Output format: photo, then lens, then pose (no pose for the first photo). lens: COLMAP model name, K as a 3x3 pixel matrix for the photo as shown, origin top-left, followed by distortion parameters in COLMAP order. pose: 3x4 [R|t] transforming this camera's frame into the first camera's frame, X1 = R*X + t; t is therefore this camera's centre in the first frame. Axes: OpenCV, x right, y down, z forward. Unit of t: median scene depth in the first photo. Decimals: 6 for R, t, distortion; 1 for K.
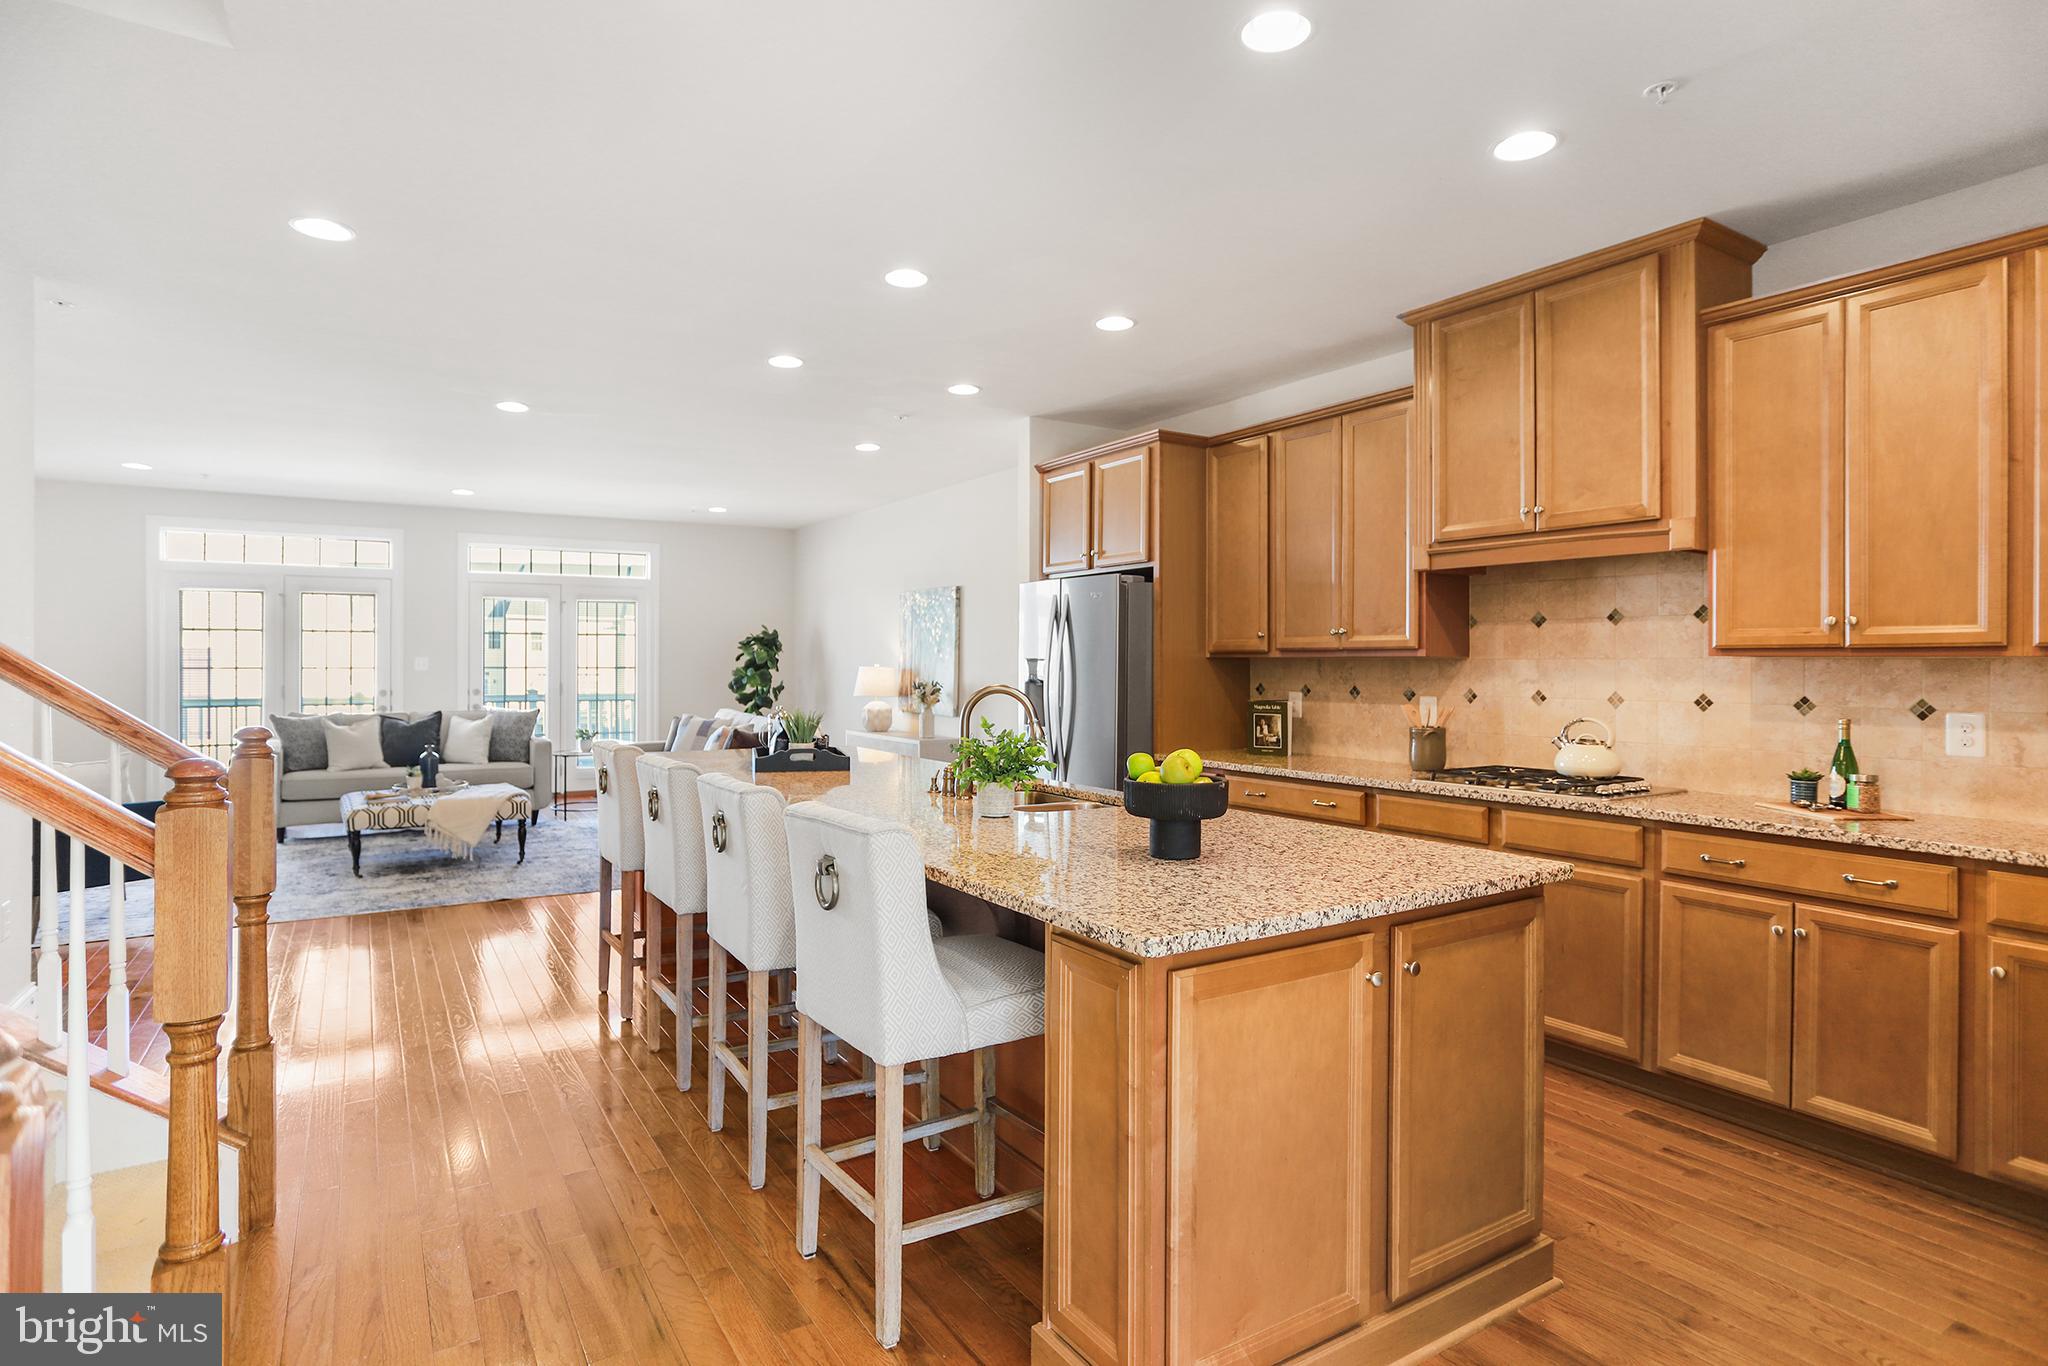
lens RADIAL K [[1120.3, 0, 1027.1], [0, 1120.3, 669.8], [0, 0, 1]] dist [-0.037017, 0.000103]
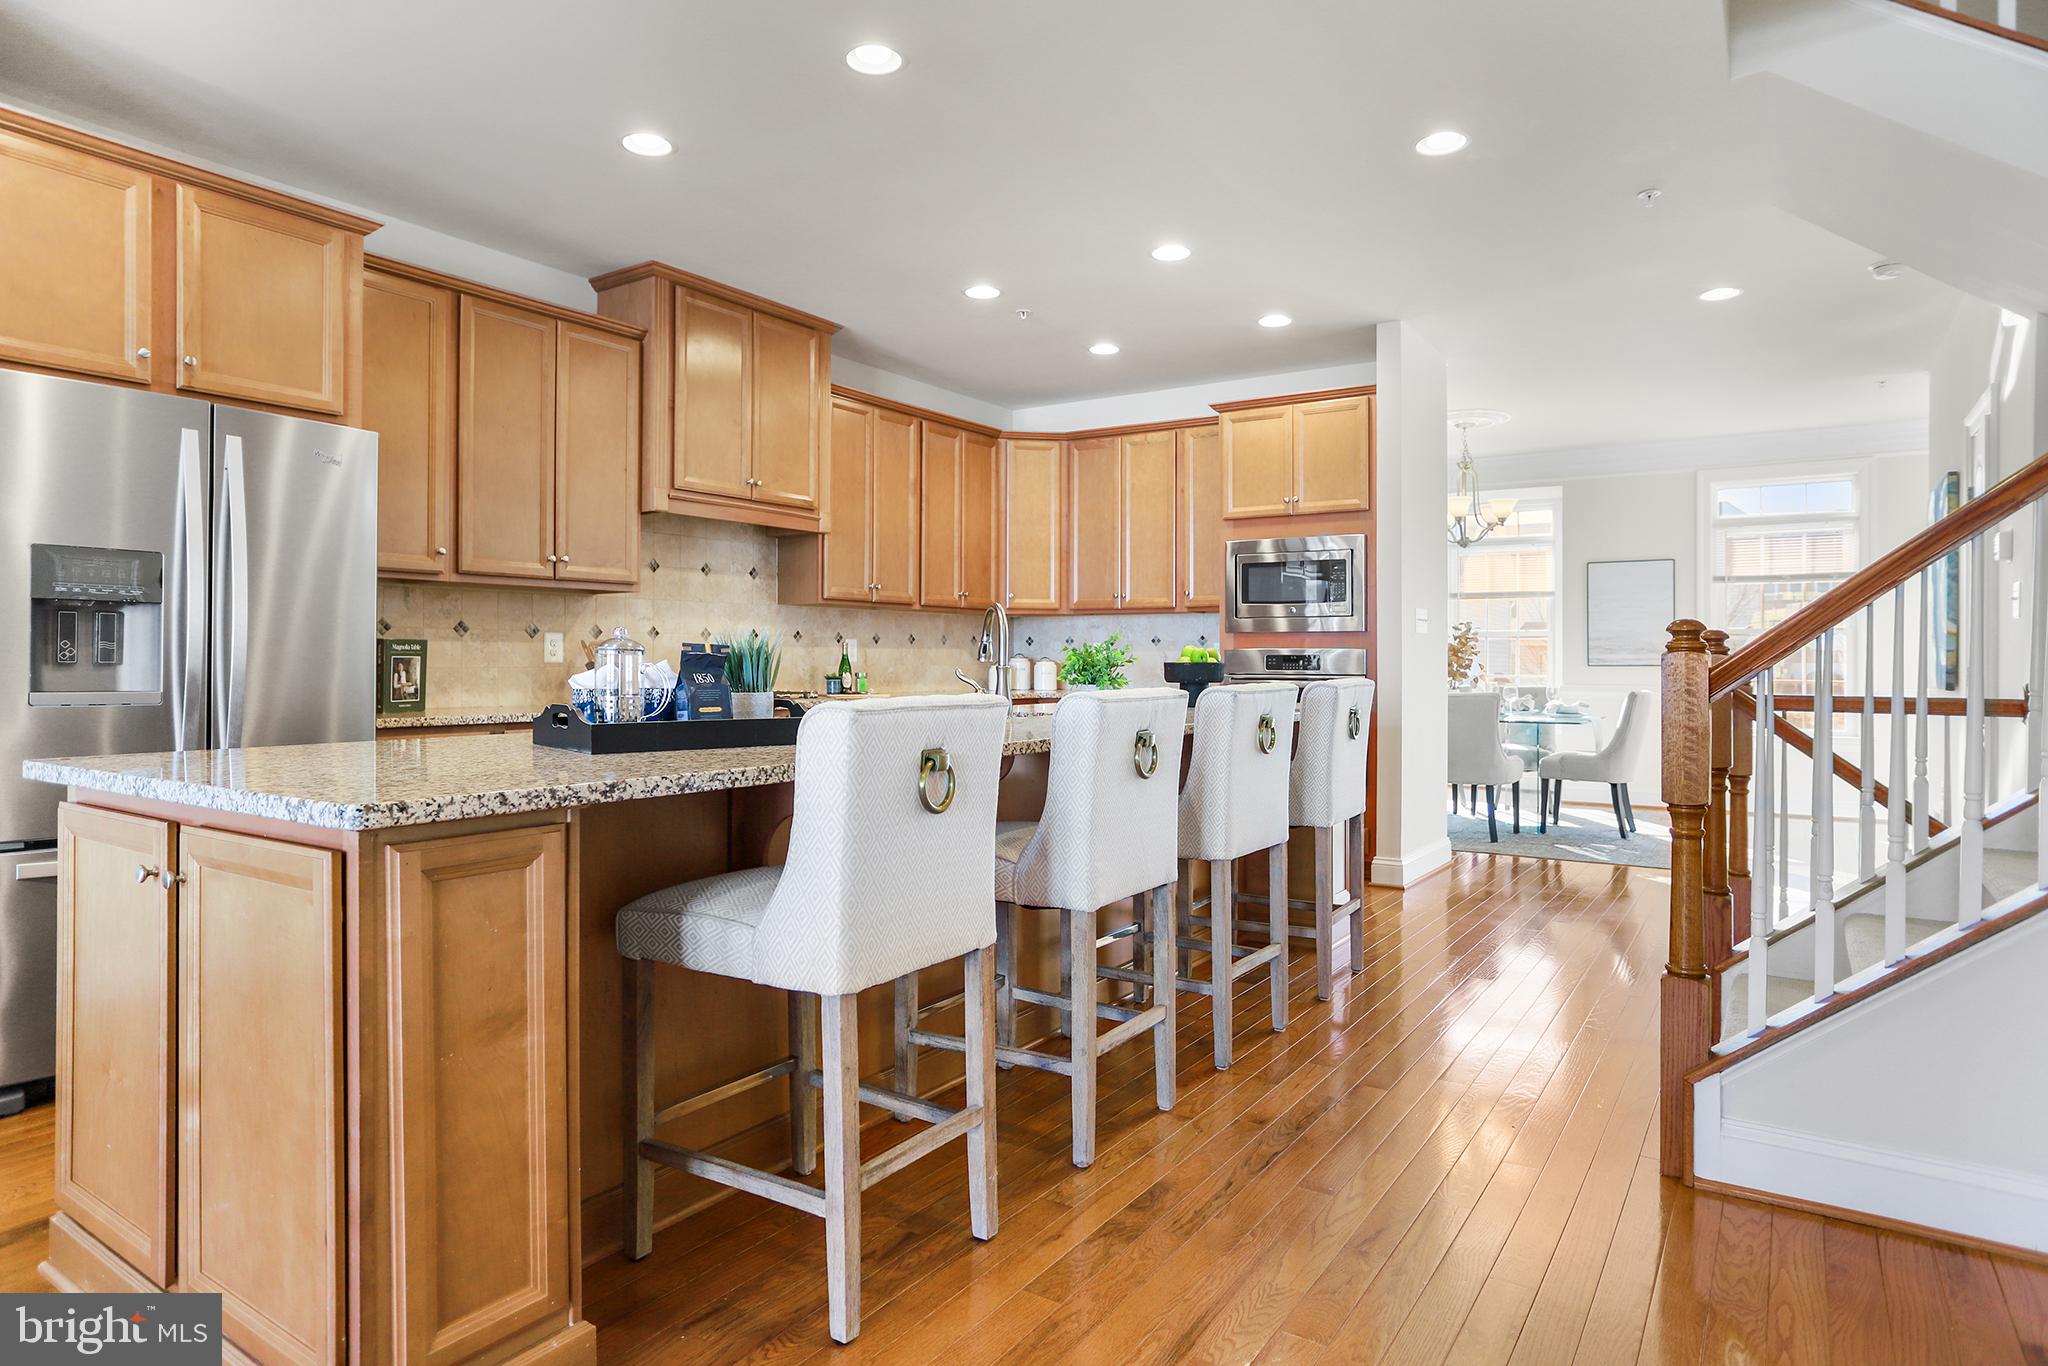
lens RADIAL K [[1171.1, 0, 1021.5], [0, 1171.1, 668.5], [0, 0, 1]] dist [-0.007398, -0.000870]
pose [[-0.411265, -0.011355, 0.911445, -0.734051], [0.003645, 0.999894, 0.014102, 0.042135], [-0.911508, 0.009121, -0.411180, 1.046932]]
